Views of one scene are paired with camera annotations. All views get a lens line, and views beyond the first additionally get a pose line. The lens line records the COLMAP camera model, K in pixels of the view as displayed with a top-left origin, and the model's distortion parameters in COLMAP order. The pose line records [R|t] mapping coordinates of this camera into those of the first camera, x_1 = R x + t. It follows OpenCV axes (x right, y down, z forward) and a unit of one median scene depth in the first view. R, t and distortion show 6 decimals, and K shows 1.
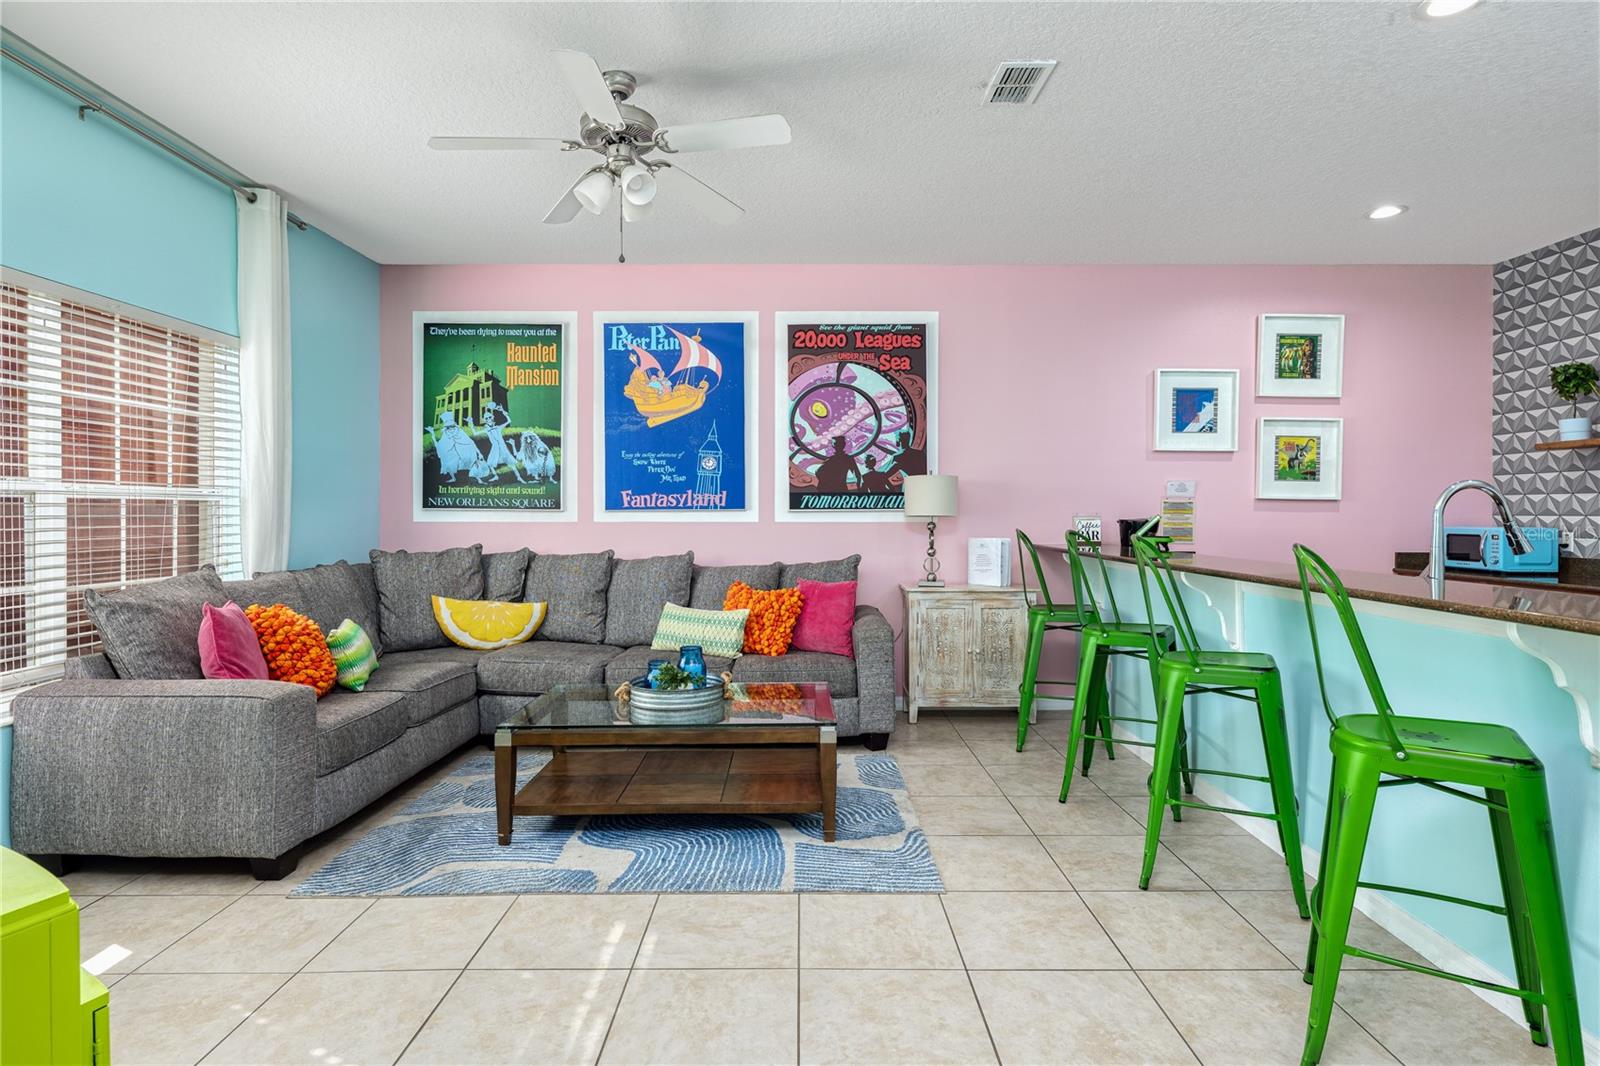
lens RADIAL K [[793.9, 0, 803.6], [0, 793.9, 520.9], [0, 0, 1]] dist [-0.011228, 0.000625]
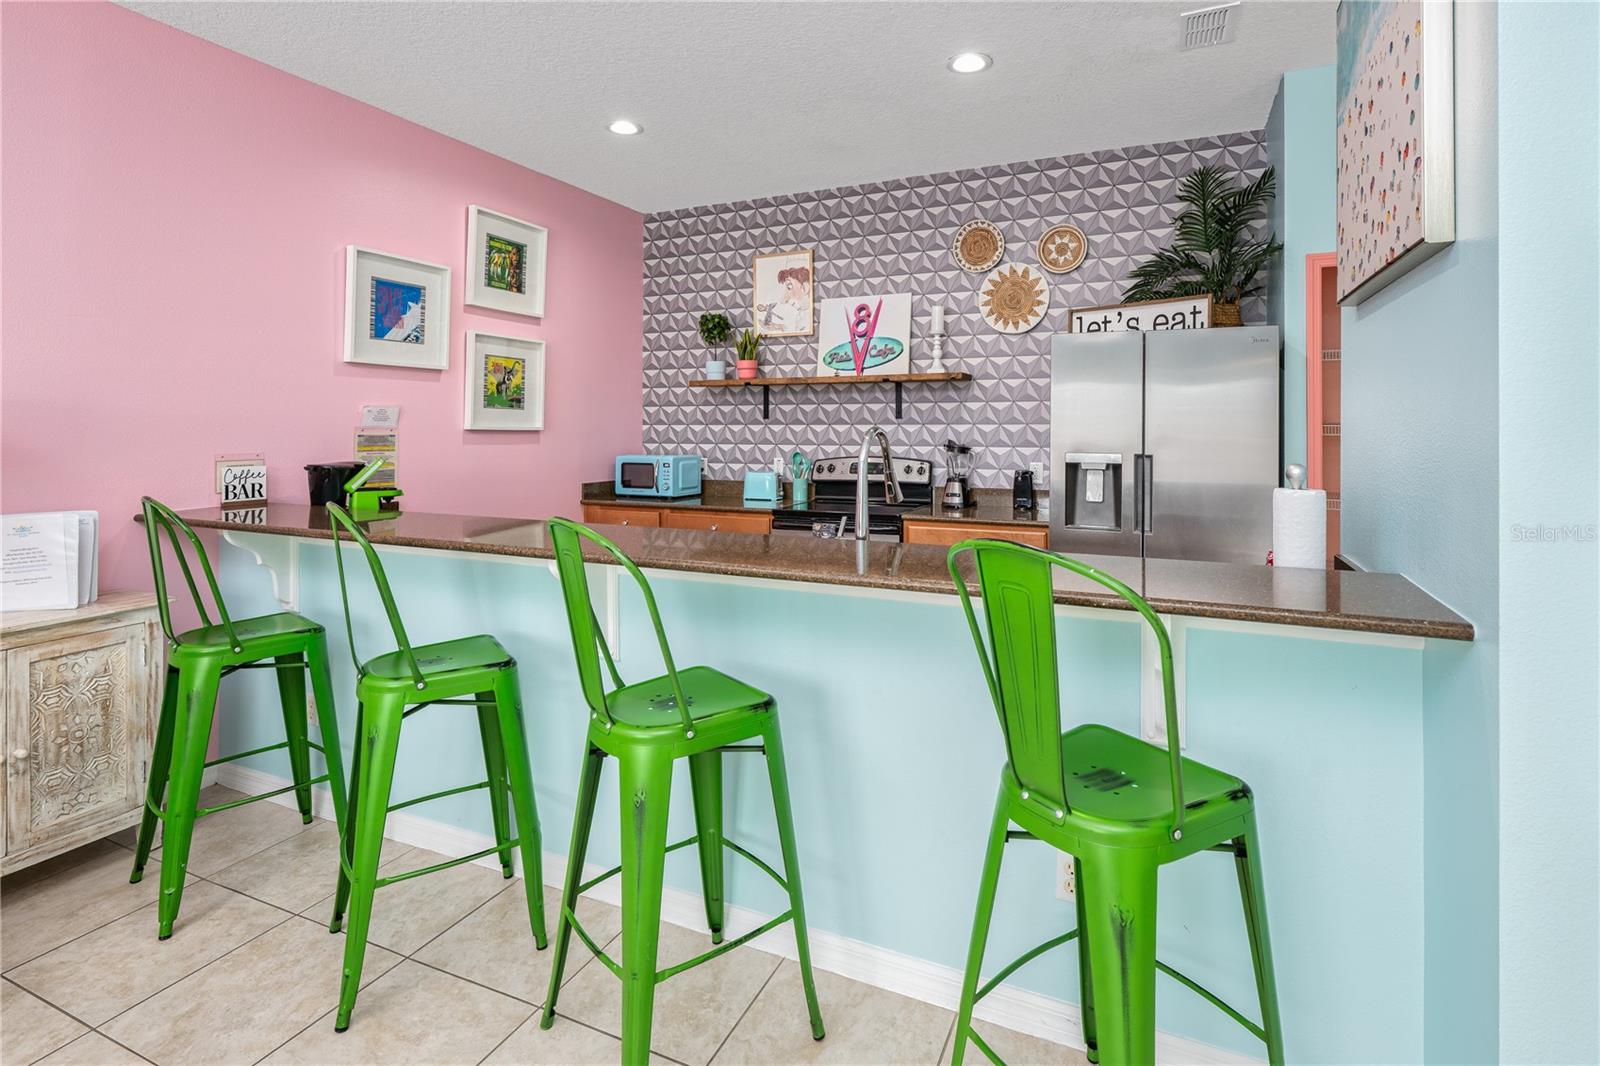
lens RADIAL K [[800.5, 0, 834.2], [0, 800.5, 408.7], [0, 0, 1]] dist [0.006925, 0.001338]
pose [[0.408787, 0.019021, 0.912431, -0.025911], [0.014044, 0.999533, -0.027128, -0.023153], [-0.912522, 0.023903, 0.408330, 0.334976]]
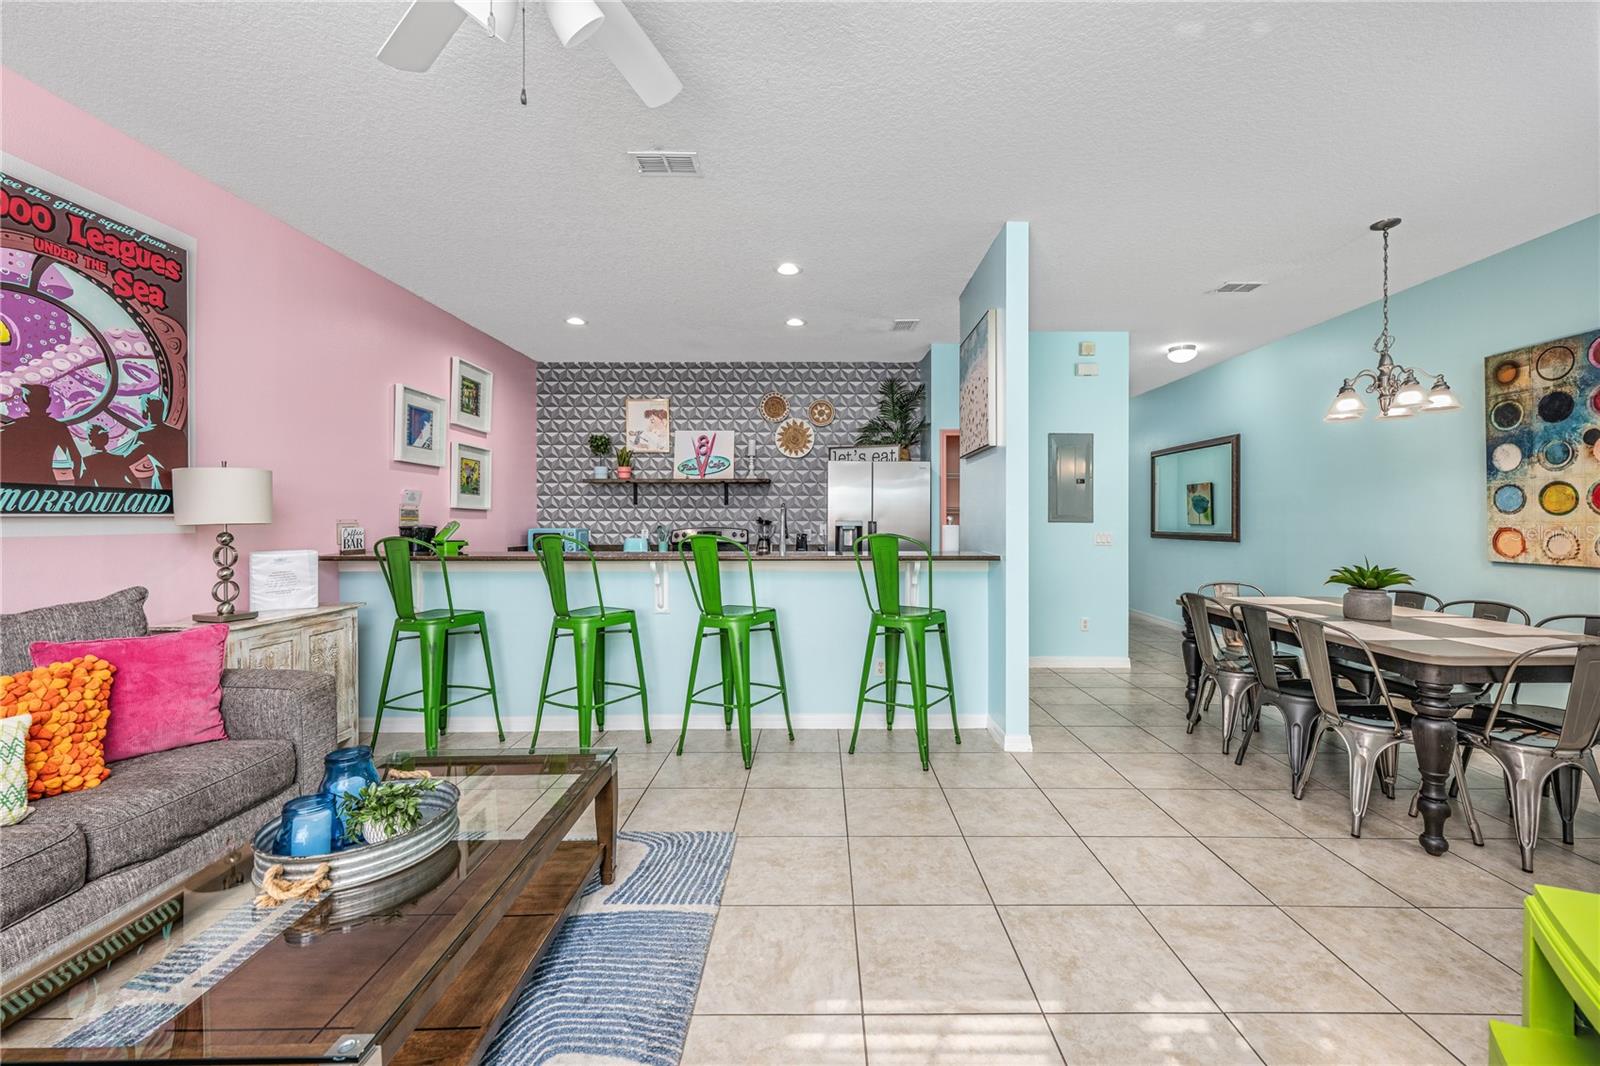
lens RADIAL K [[628.8, 0, 832.6], [0, 628.8, 518.1], [0, 0, 1]] dist [0.000965, 0.000727]
pose [[0.010182, 0.002006, 0.999946, -0.401111], [0.013275, 0.999910, -0.002142, -0.003190], [-0.999860, 0.013296, 0.010155, 0.431694]]
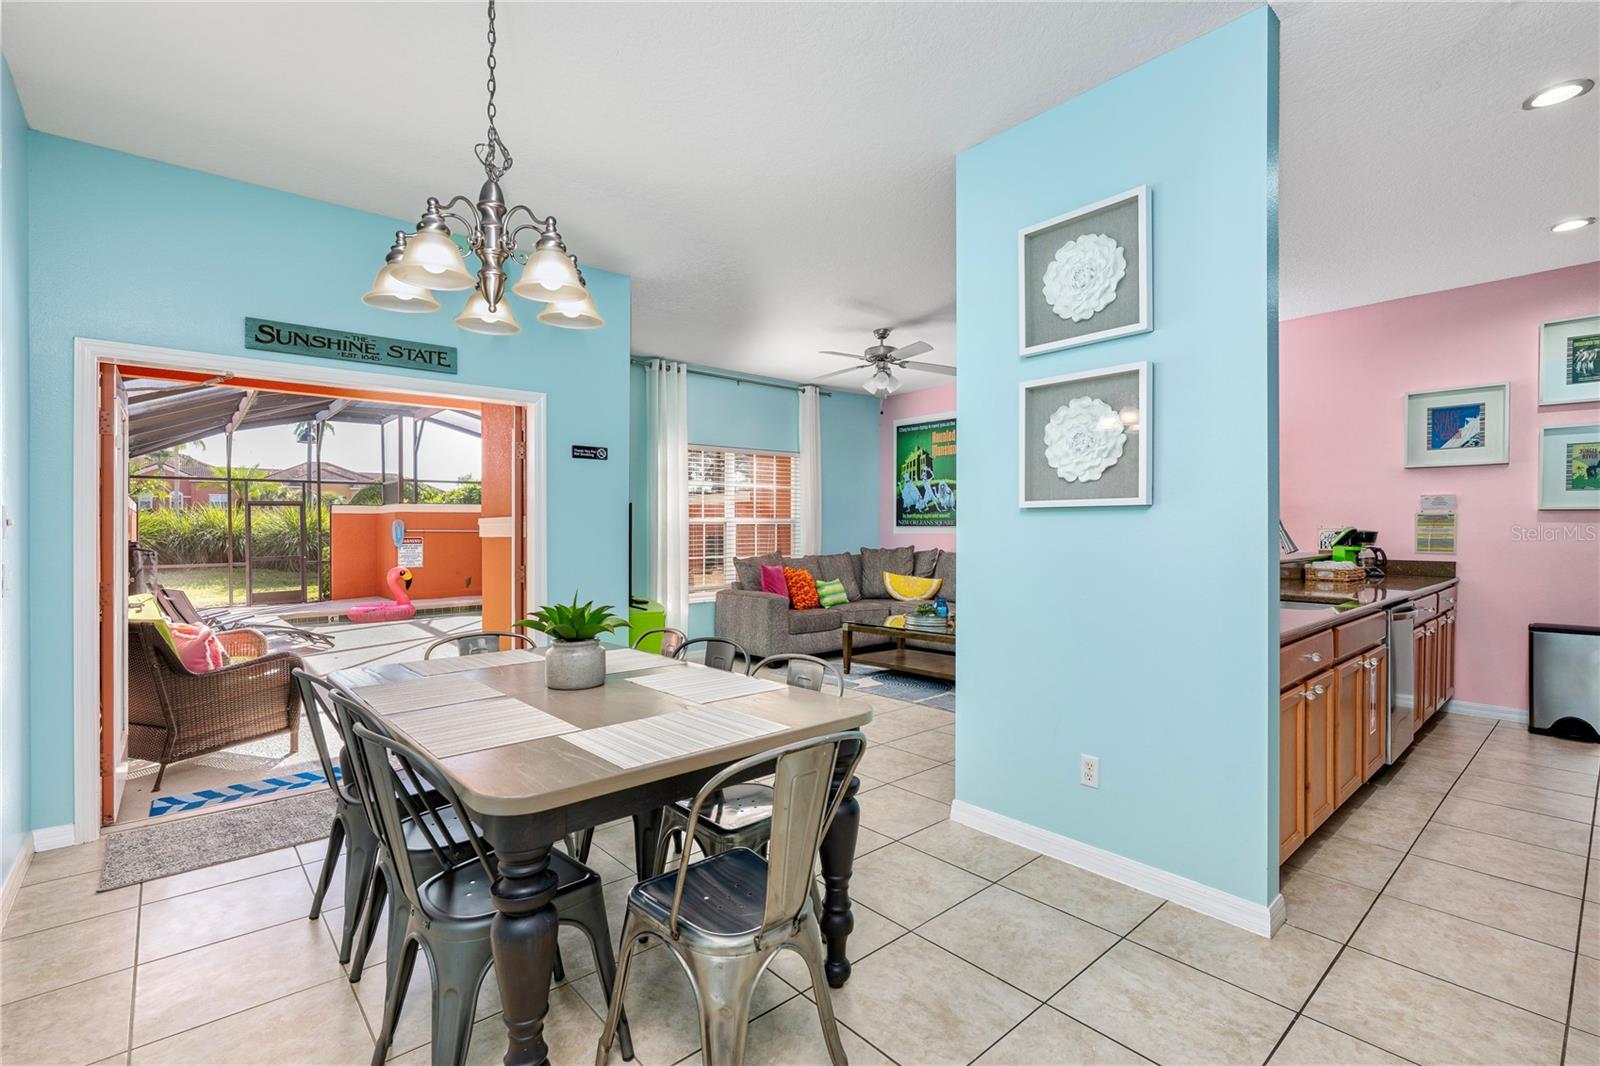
lens RADIAL K [[751.7, 0, 822.8], [0, 751.7, 538.6], [0, 0, 1]] dist [-0.009938, -0.001257]
pose [[0.667163, 0.004458, -0.744898, 0.701970], [-0.001203, 0.999987, 0.004907, 0.004607], [0.744911, -0.002378, 0.667160, -0.295975]]
